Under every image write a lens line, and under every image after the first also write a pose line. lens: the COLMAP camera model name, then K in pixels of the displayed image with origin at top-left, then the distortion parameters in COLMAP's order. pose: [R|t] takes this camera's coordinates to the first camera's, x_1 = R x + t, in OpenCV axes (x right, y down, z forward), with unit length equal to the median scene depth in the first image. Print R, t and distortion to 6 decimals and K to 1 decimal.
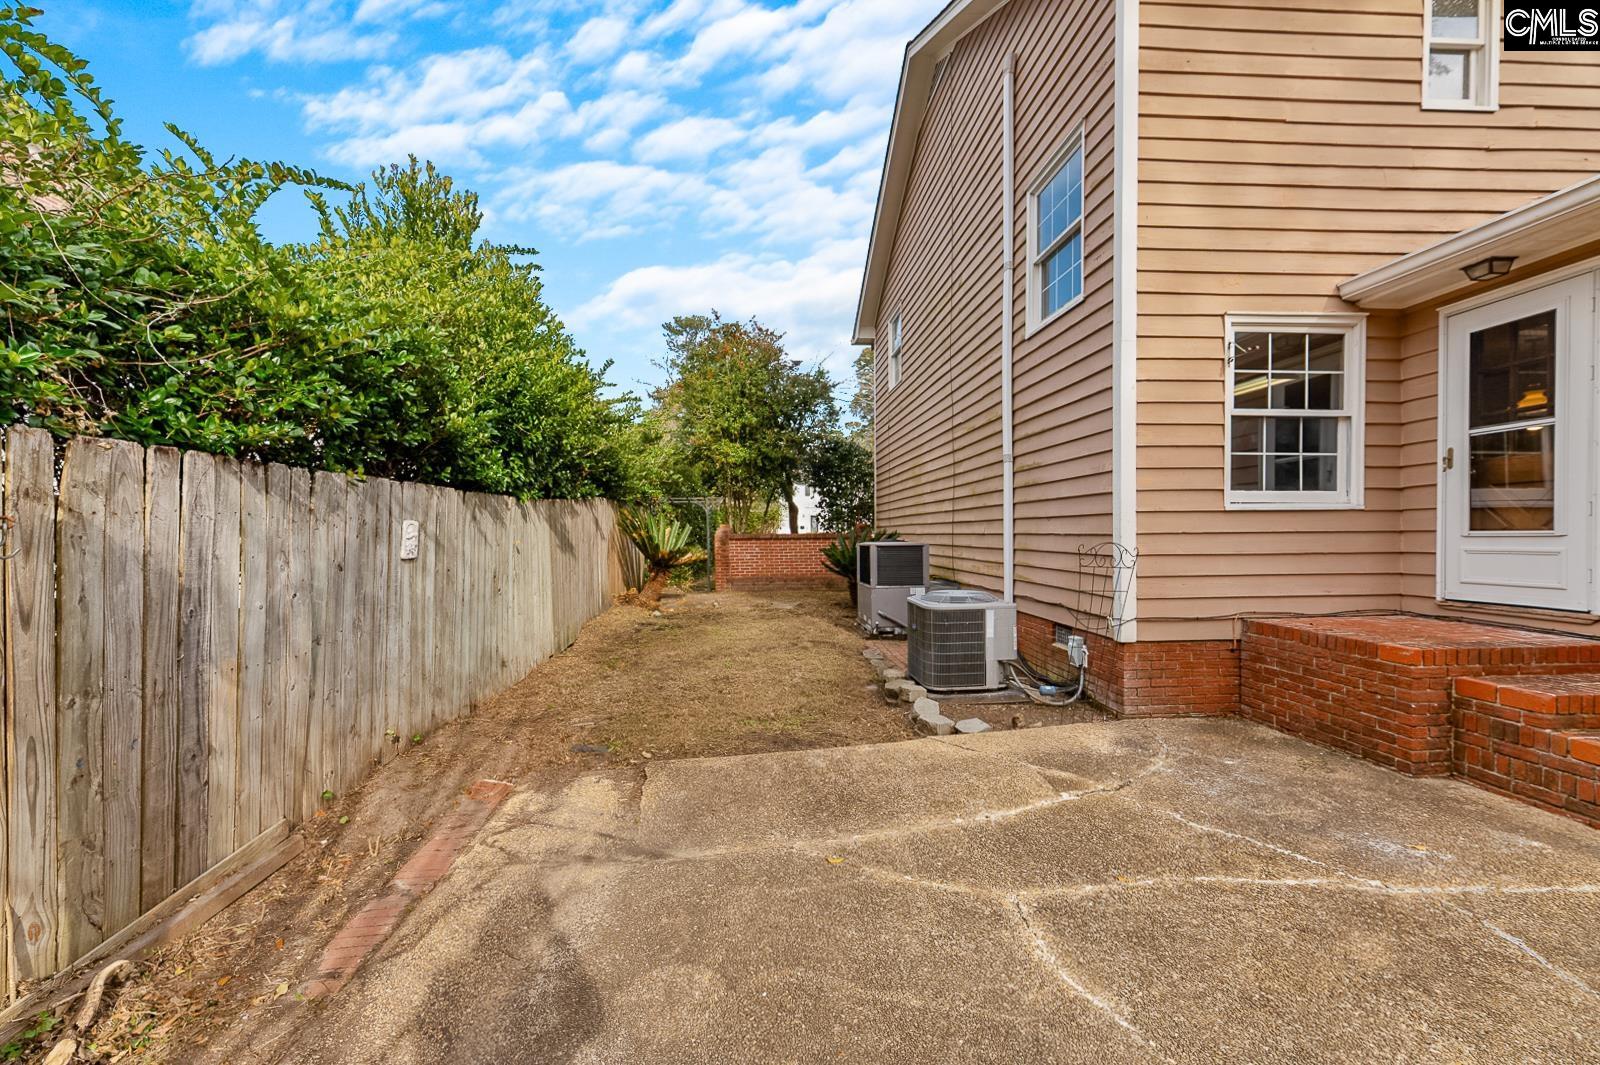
lens RADIAL K [[664.0, 0, 800.0], [0, 664.0, 532.5], [0, 0, 1]] dist [-0.000109, -0.000129]
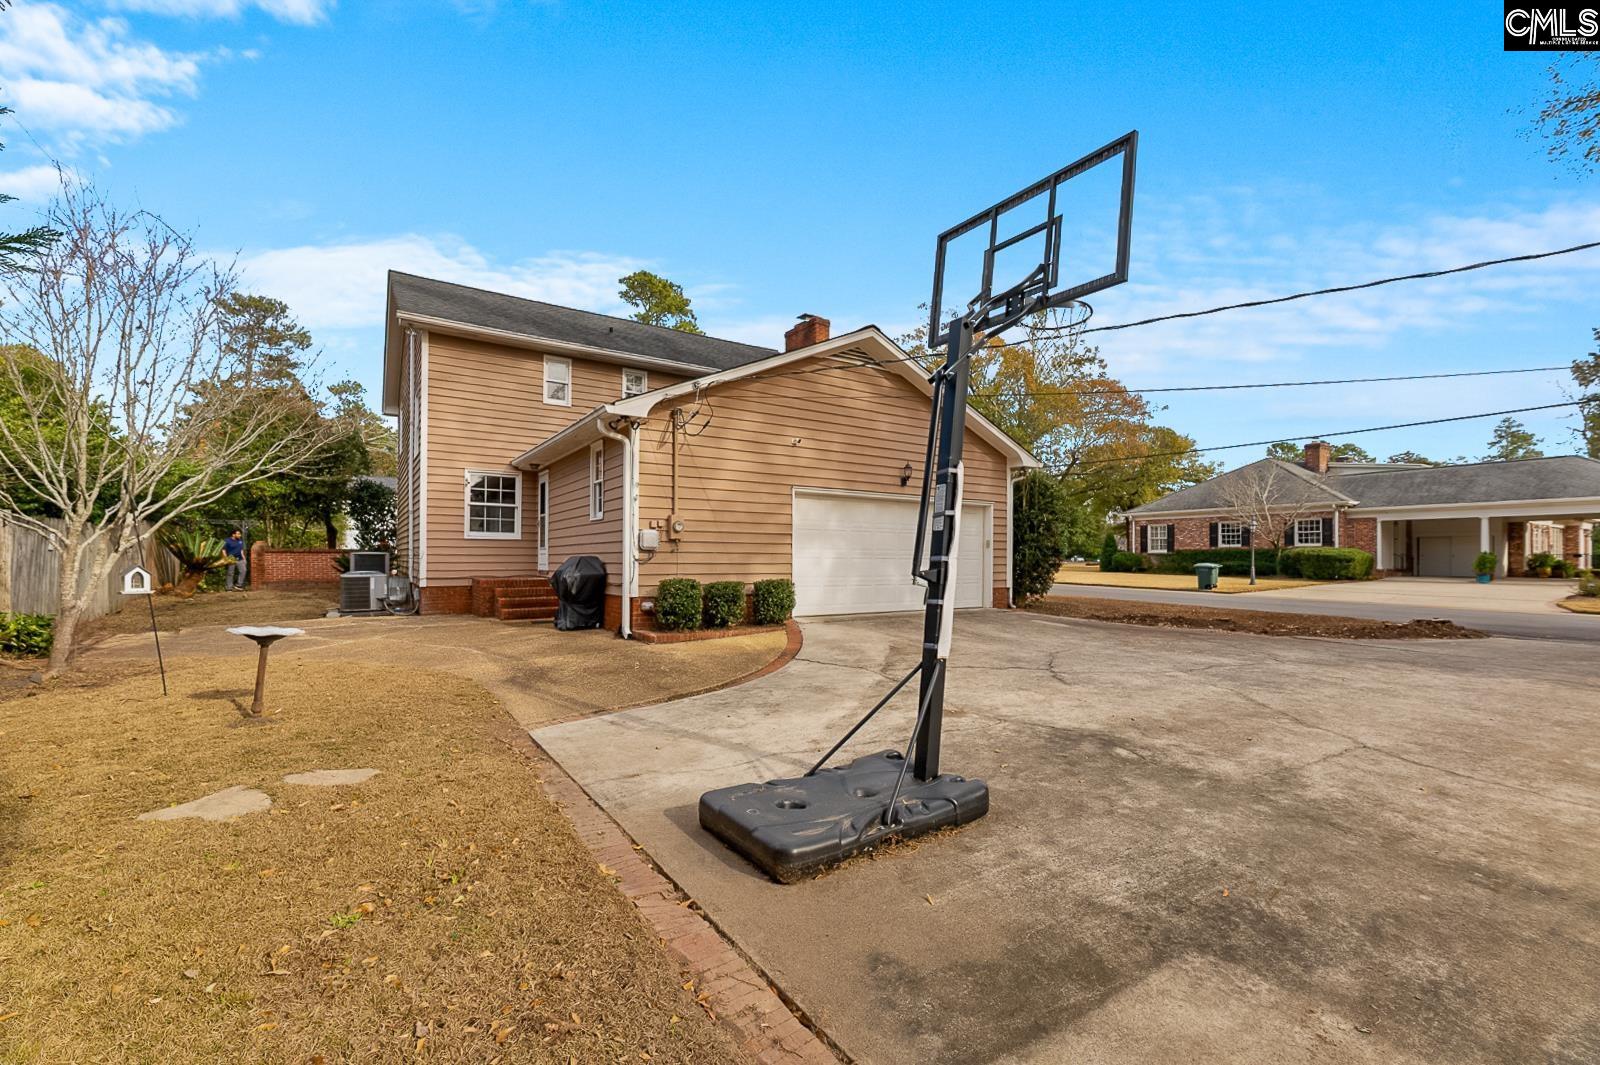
lens RADIAL K [[654.4, 0, 795.6], [0, 654.4, 553.9], [0, 0, 1]] dist [0.003510, 0.000107]
pose [[0.864989, 0.016007, 0.501535, 0.204034], [-0.013019, 0.999871, -0.009457, 0.016114], [-0.501622, 0.001651, 0.865086, -0.895352]]
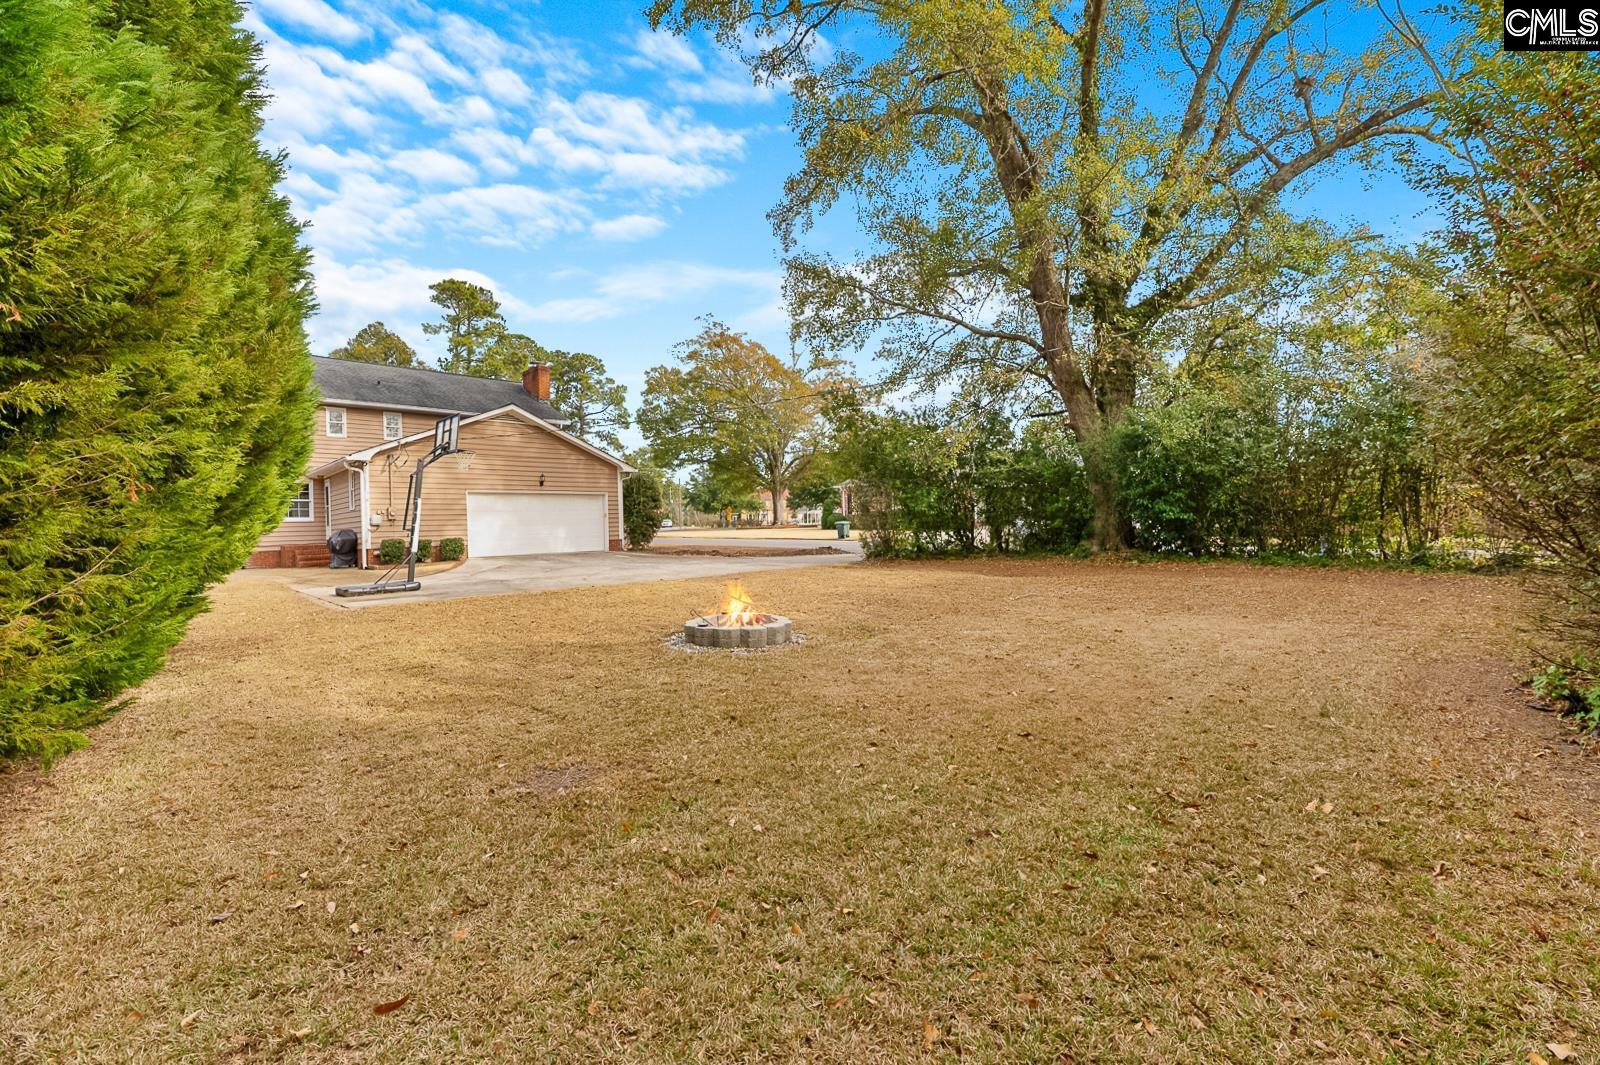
lens RADIAL K [[664.0, 0, 800.0], [0, 664.0, 532.5], [0, 0, 1]] dist [-0.000109, -0.000129]
pose [[0.759746, -0.021053, 0.649879, 0.176635], [0.019717, 0.999762, 0.009337, 0.030923], [-0.649921, 0.005720, 0.759980, -2.178462]]
